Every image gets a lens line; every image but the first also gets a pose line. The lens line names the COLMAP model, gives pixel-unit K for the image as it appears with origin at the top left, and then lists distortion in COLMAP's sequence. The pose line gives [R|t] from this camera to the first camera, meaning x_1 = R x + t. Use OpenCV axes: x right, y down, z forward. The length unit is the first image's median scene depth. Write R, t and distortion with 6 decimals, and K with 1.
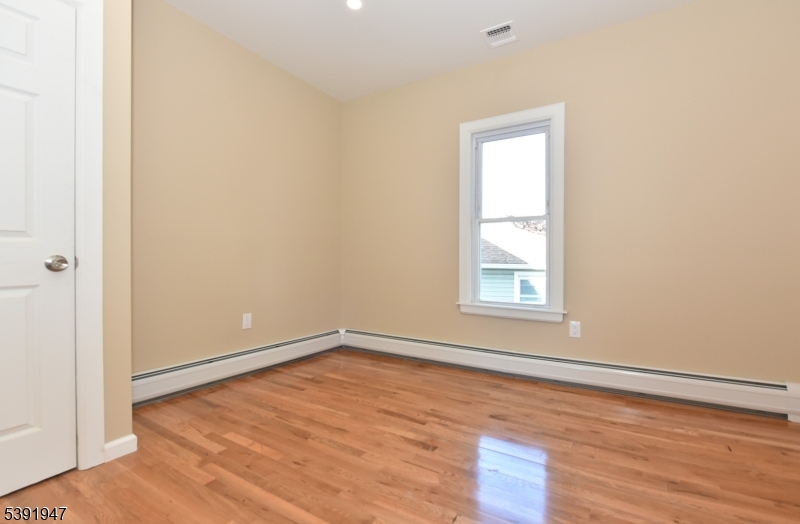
lens RADIAL K [[370.4, 0, 401.0], [0, 370.4, 254.7], [0, 0, 1]] dist [-0.001105, -0.001006]
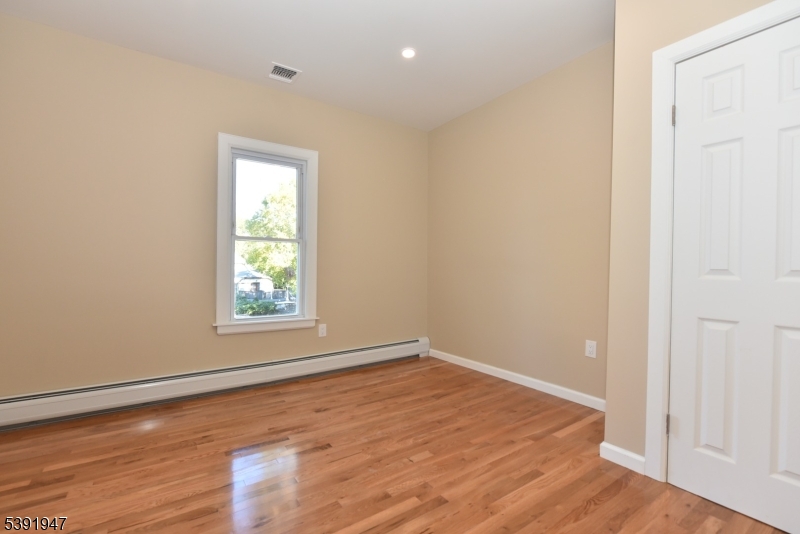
lens RADIAL K [[381.6, 0, 400.0], [0, 381.6, 267.0], [0, 0, 1]] dist [-0.000453, -0.000427]
pose [[0.374932, 0.003362, 0.927046, -0.671947], [-0.011947, 0.999928, 0.001205, -0.024771], [-0.926975, -0.011527, 0.374945, 0.259646]]
